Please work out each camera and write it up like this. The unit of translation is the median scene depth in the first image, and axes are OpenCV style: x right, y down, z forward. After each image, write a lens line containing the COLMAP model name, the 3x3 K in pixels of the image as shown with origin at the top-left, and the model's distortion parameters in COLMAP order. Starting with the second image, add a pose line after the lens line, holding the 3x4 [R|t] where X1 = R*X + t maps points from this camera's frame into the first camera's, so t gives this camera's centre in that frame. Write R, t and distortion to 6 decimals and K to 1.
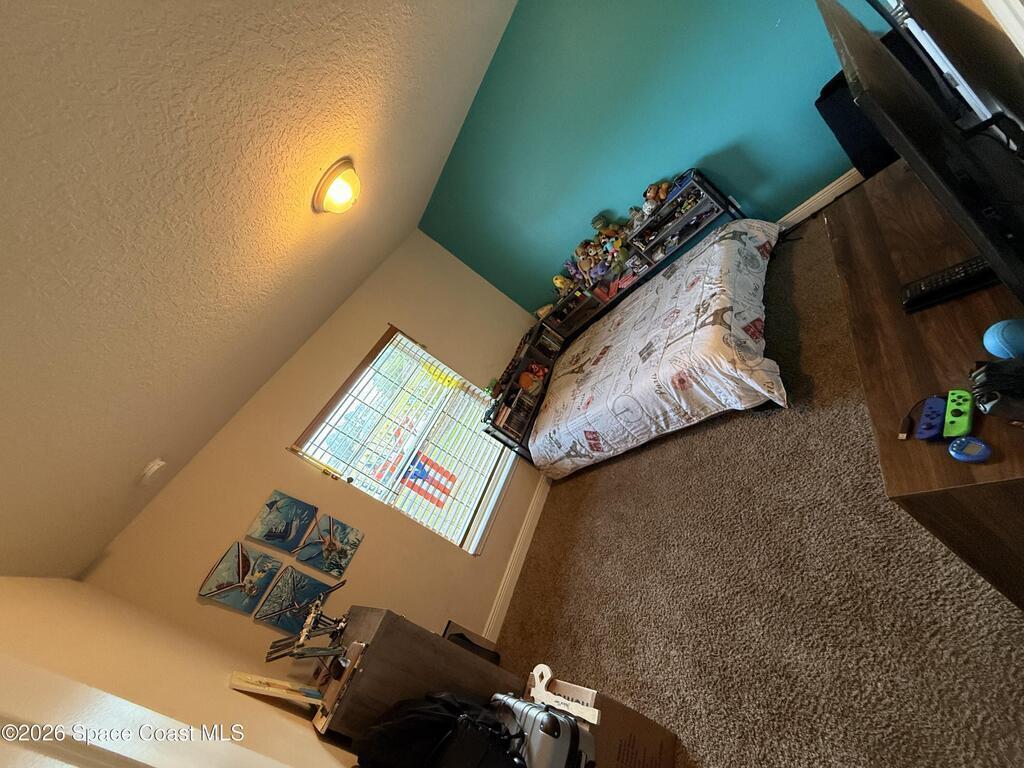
lens RADIAL K [[409.9, 0, 510.9], [0, 409.9, 386.7], [0, 0, 1]] dist [-0.001861, 0.000689]
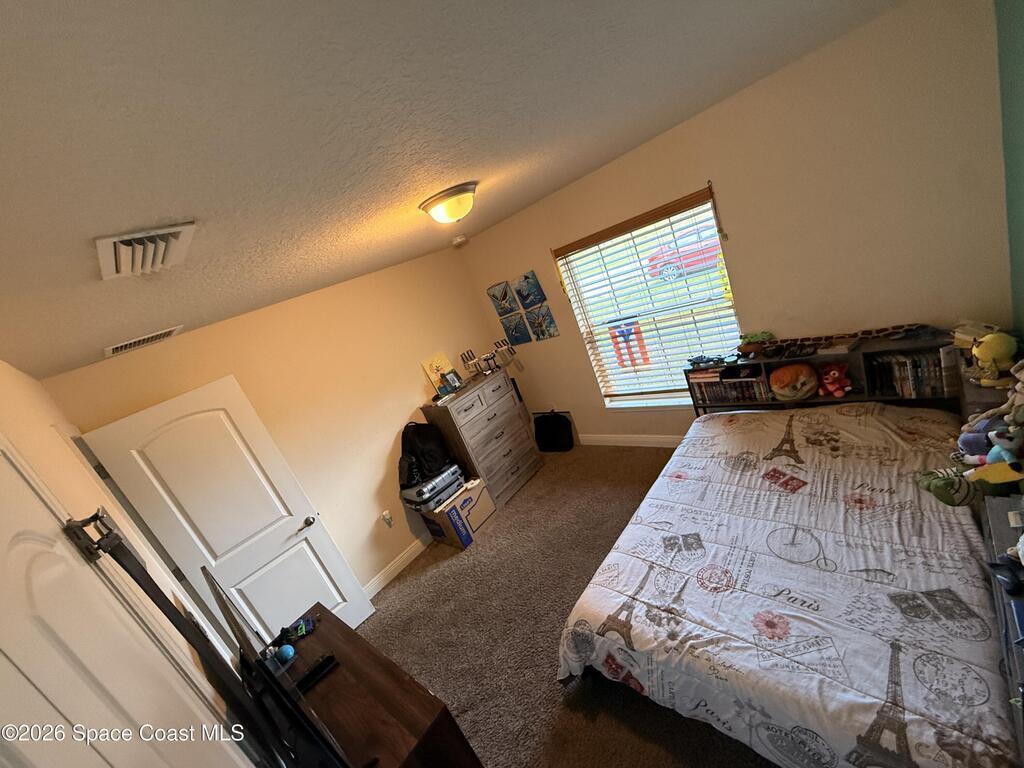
lens RADIAL K [[409.9, 0, 510.9], [0, 409.9, 386.7], [0, 0, 1]] dist [-0.001861, 0.000689]
pose [[0.231376, 0.898799, -0.372324, 0.253230], [-0.061307, 0.395419, 0.916452, -0.767257], [0.970931, -0.189219, 0.146594, 0.570801]]
